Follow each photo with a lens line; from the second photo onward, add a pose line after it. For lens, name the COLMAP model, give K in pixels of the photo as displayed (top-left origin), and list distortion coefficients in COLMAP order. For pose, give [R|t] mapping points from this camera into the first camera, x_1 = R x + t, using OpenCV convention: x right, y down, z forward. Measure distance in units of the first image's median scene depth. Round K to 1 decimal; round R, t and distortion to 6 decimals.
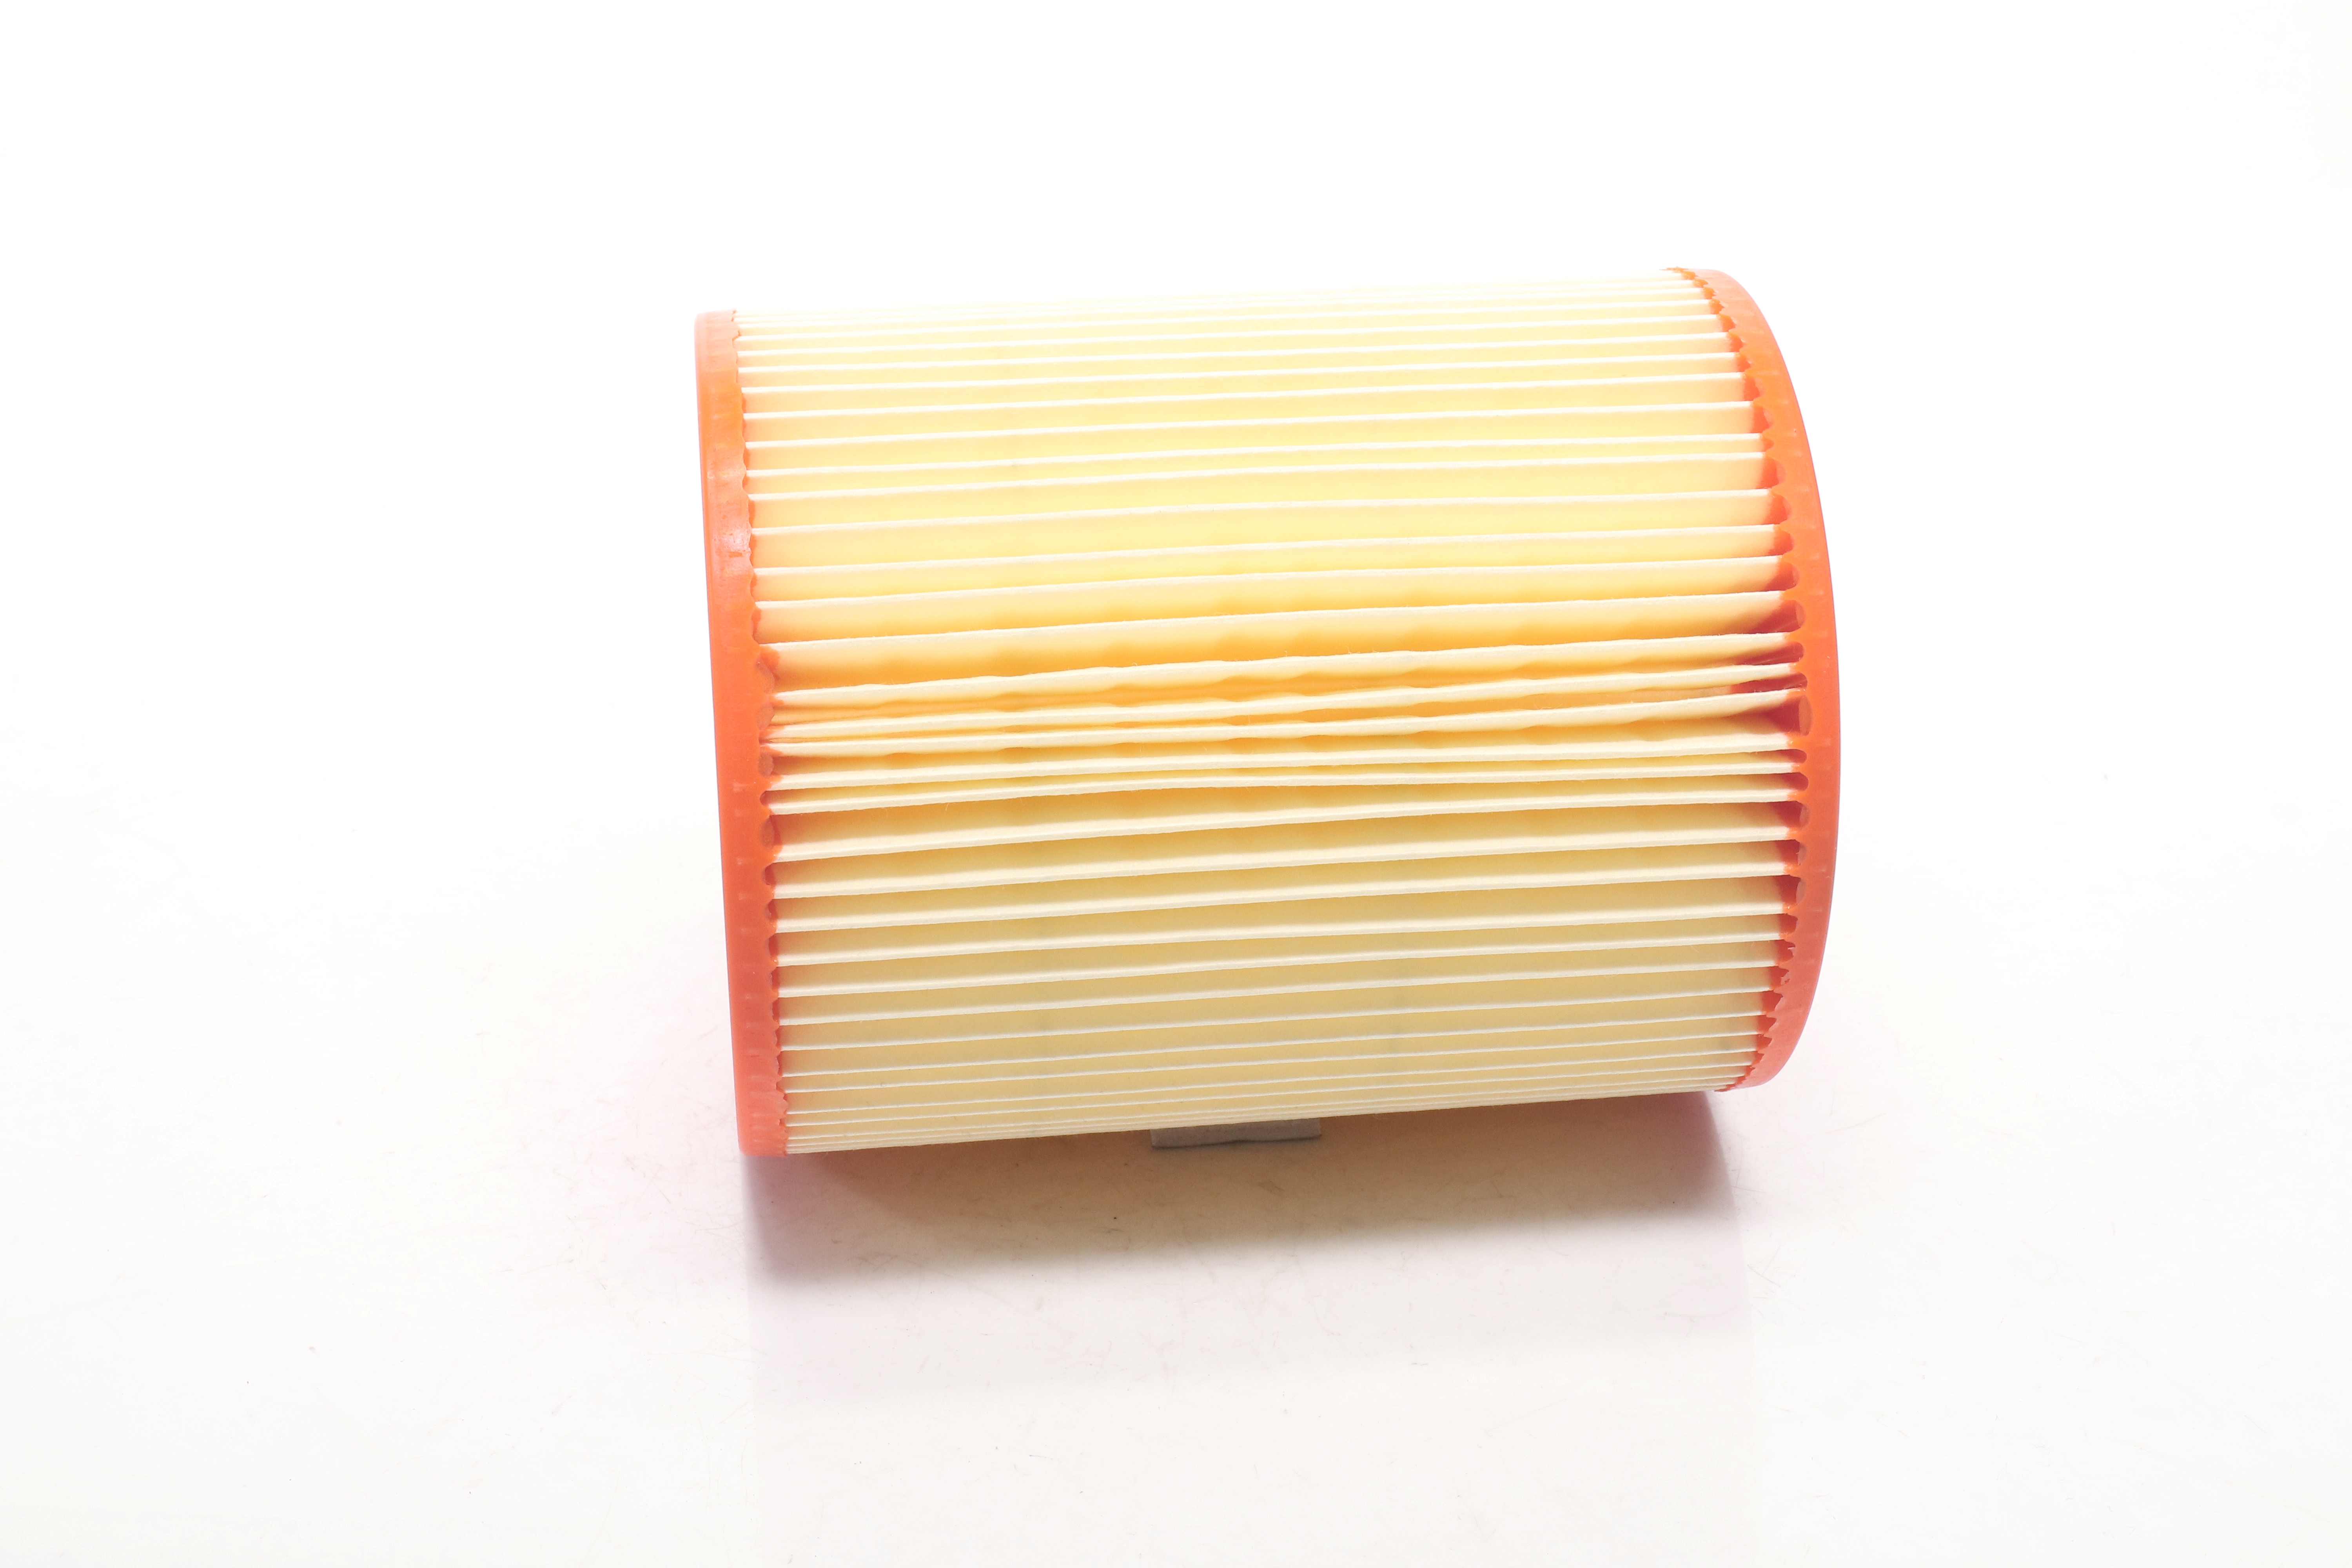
lens RADIAL K [[4083.8, 0, 1175.5], [0, 4083.8, 786.1], [0, 0, 1]] dist [0.331167, 0.000000]
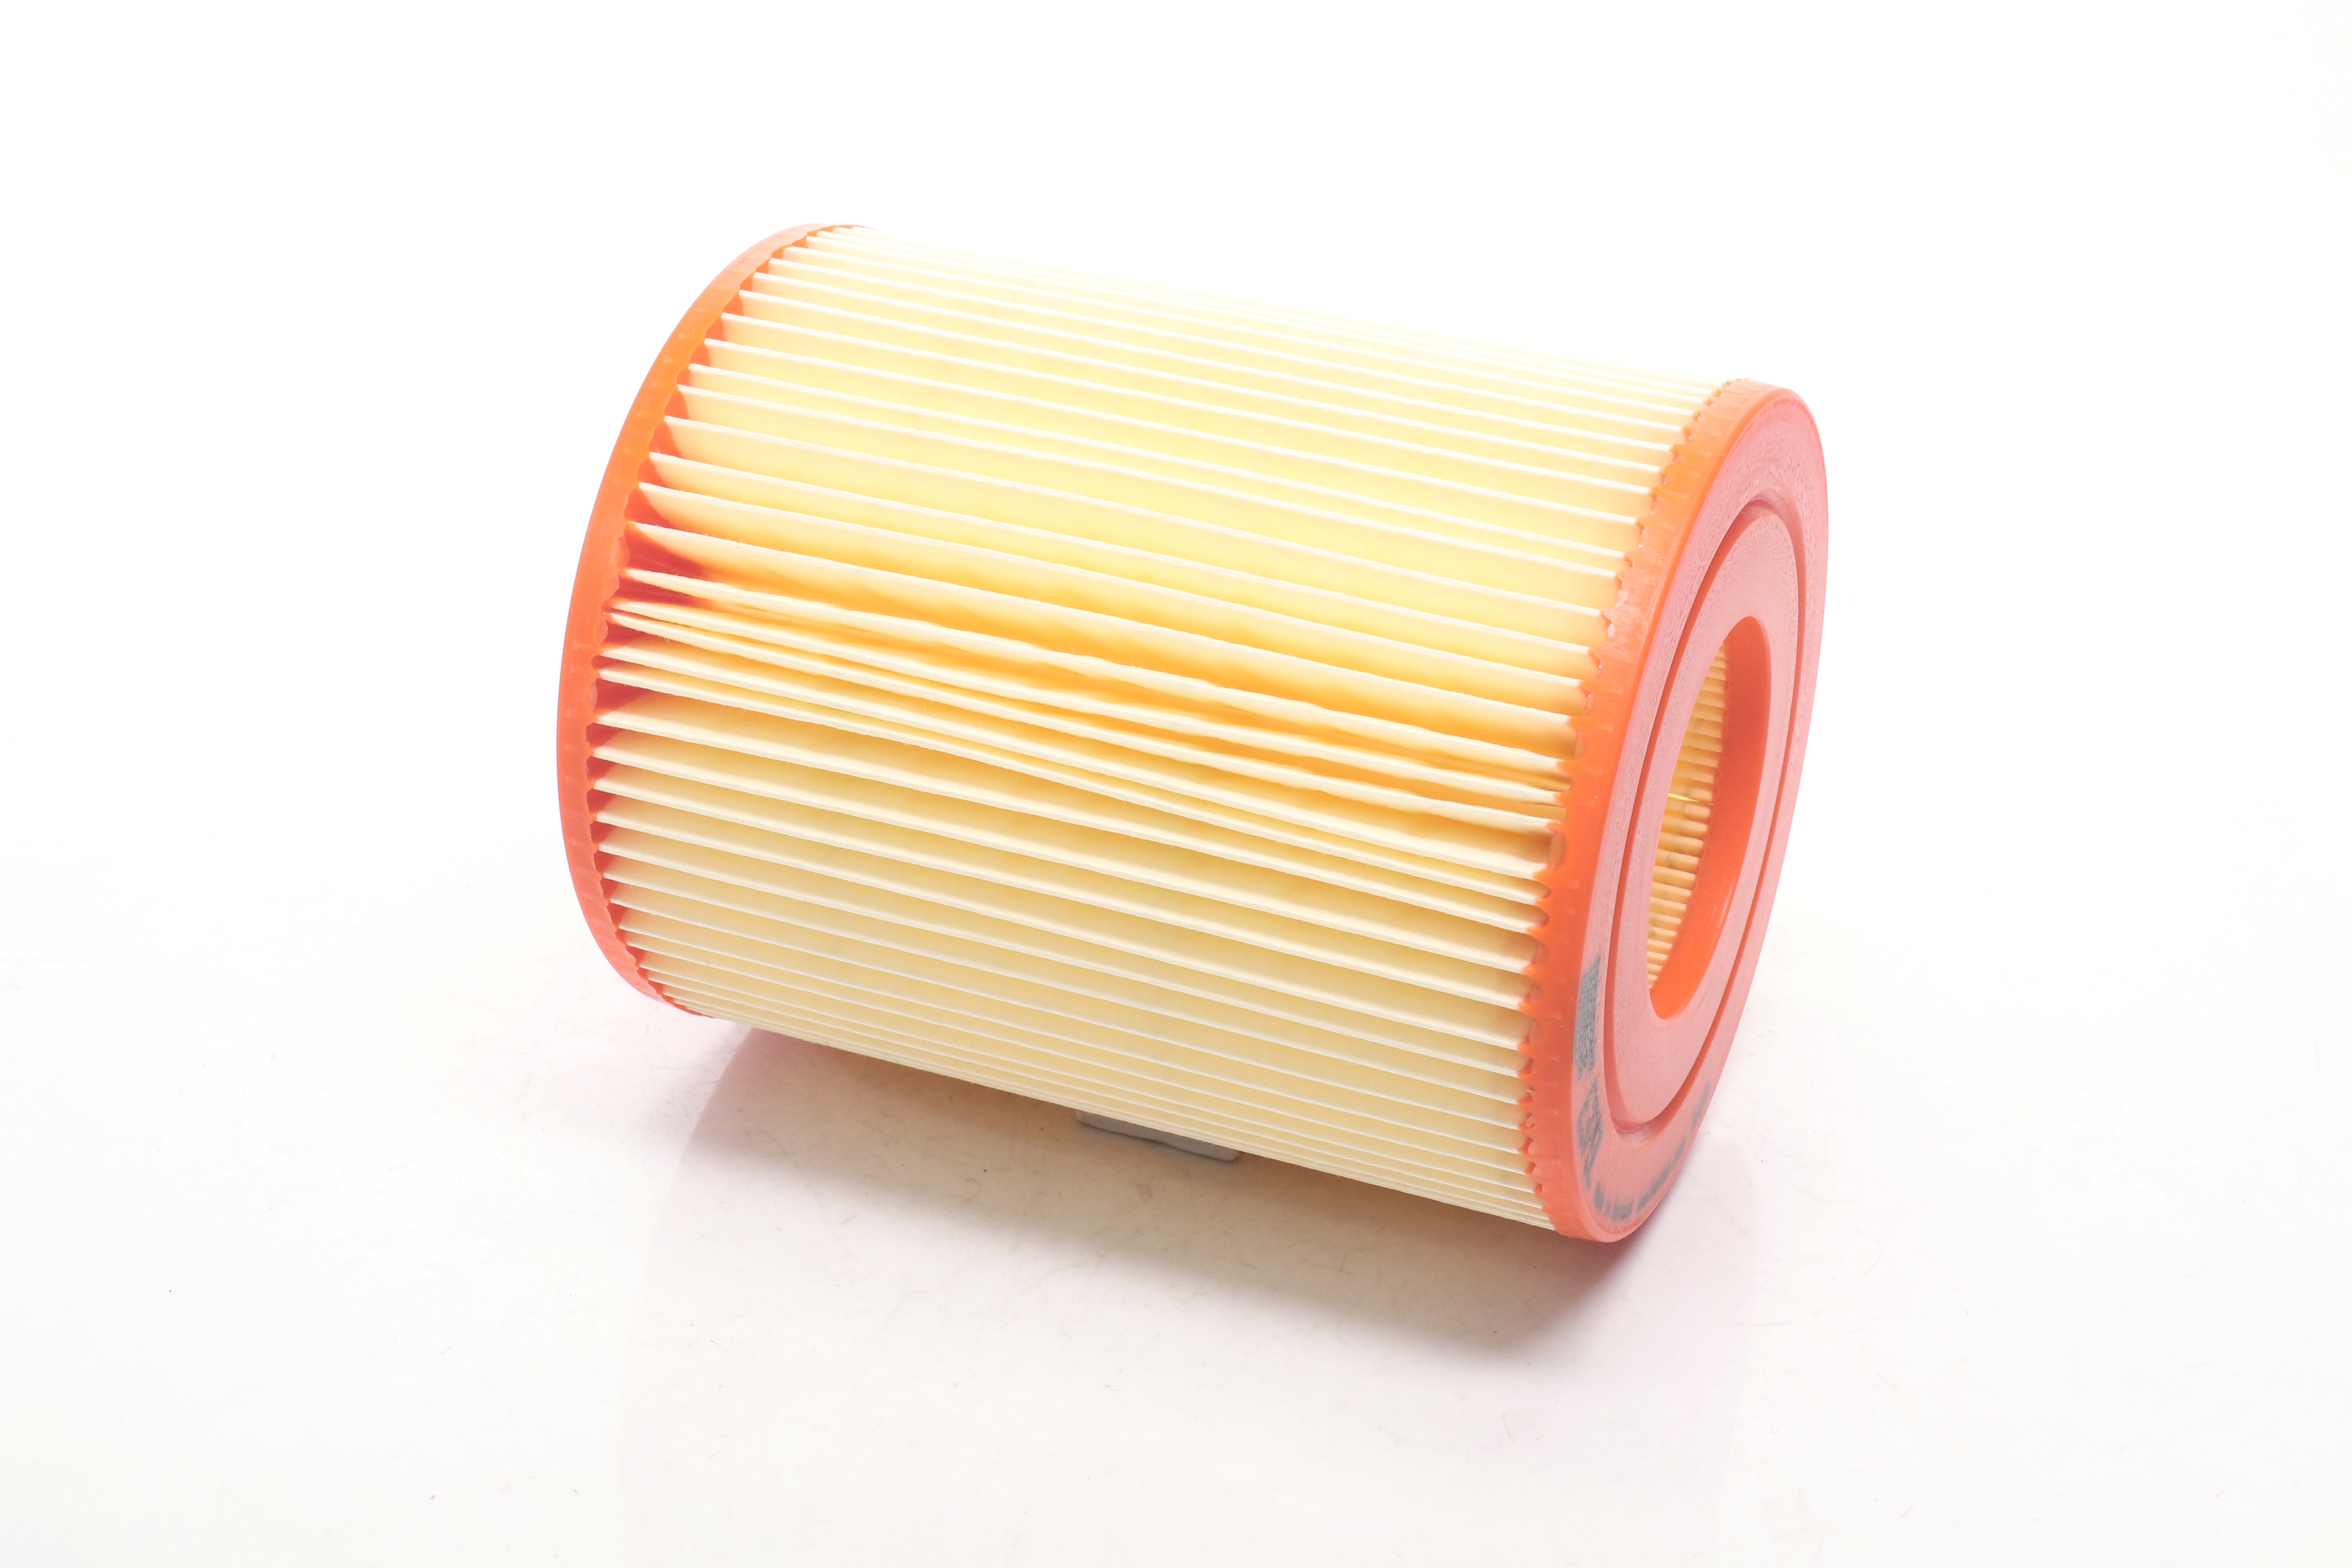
lens RADIAL K [[4083.8, 0, 1175.9], [0, 4083.8, 788.0], [0, 0, 1]] dist [0.331167, 0.000000]
pose [[0.835898, 0.250641, -0.488316, 0.535446], [-0.248514, 0.966063, 0.070452, -0.075338], [0.489402, 0.062463, 0.869818, 0.139416]]
